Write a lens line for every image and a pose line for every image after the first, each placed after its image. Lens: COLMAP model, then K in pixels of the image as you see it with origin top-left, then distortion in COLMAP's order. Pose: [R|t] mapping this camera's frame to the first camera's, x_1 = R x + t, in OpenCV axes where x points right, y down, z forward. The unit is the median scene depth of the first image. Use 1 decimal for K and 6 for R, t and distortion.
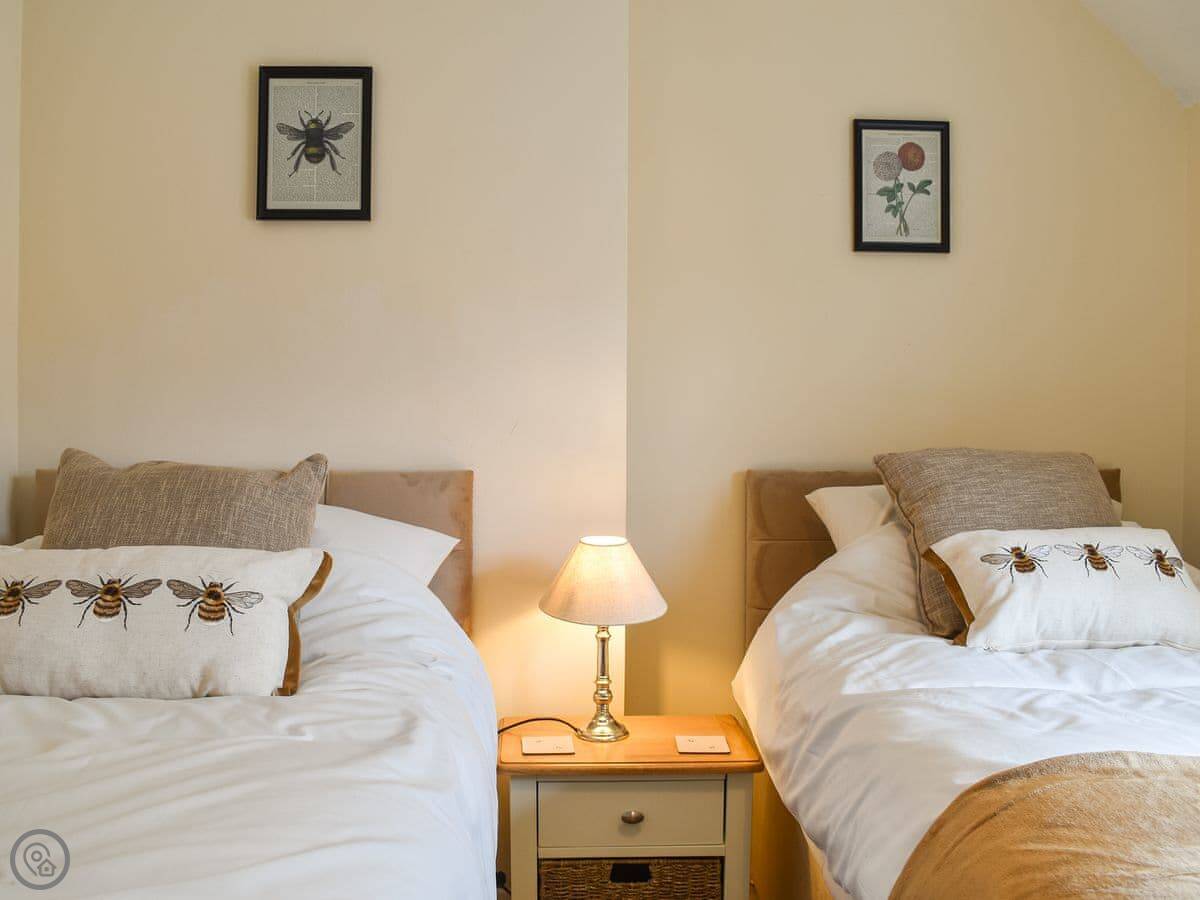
lens RADIAL K [[1057.3, 0, 599.2], [0, 1057.3, 472.6], [0, 0, 1]] dist [-0.078877, 0.011851]
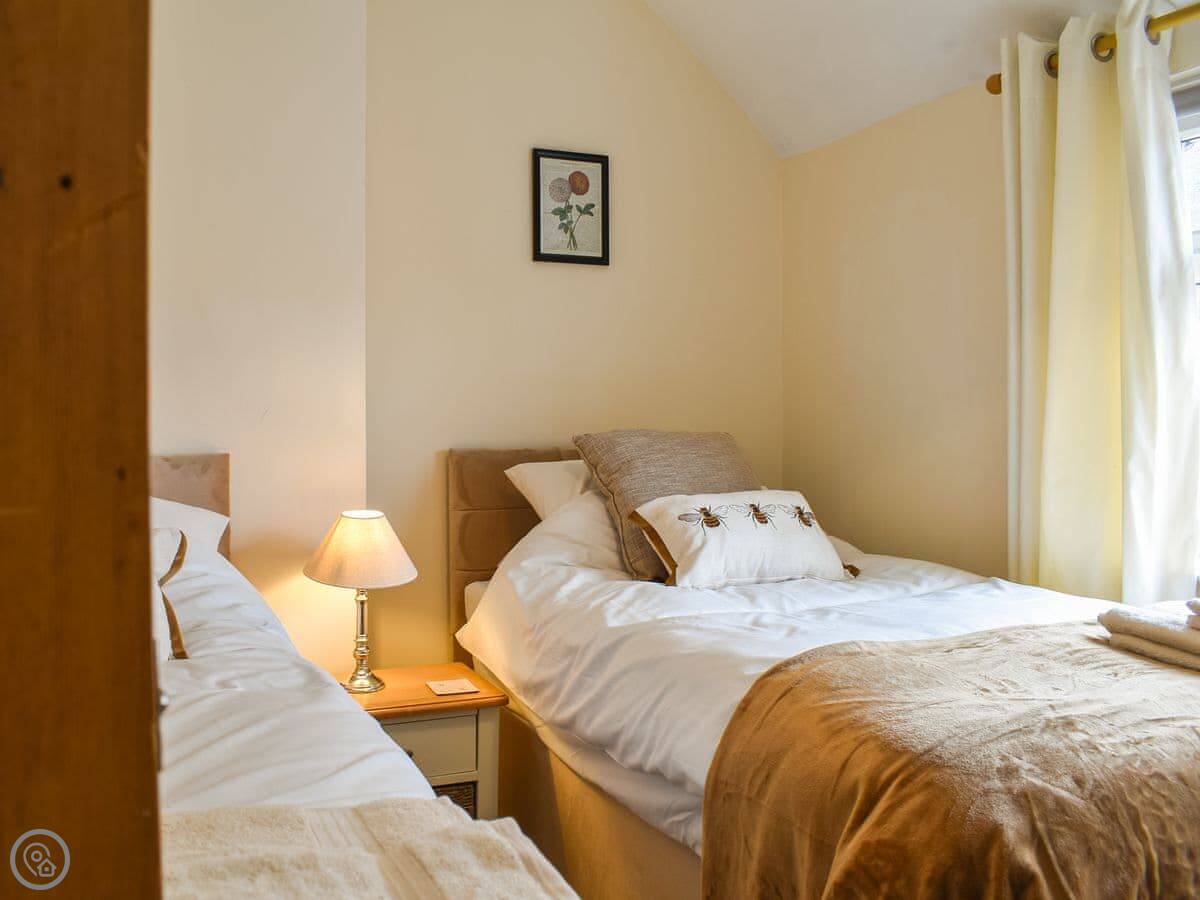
lens RADIAL K [[1005.3, 0, 576.9], [0, 1005.3, 427.2], [0, 0, 1]] dist [-0.061705, -0.006458]
pose [[0.933892, -0.005341, 0.357514, -0.168800], [0.012837, 0.999745, -0.018595, -0.006032], [-0.357324, 0.021955, 0.933723, -0.088459]]
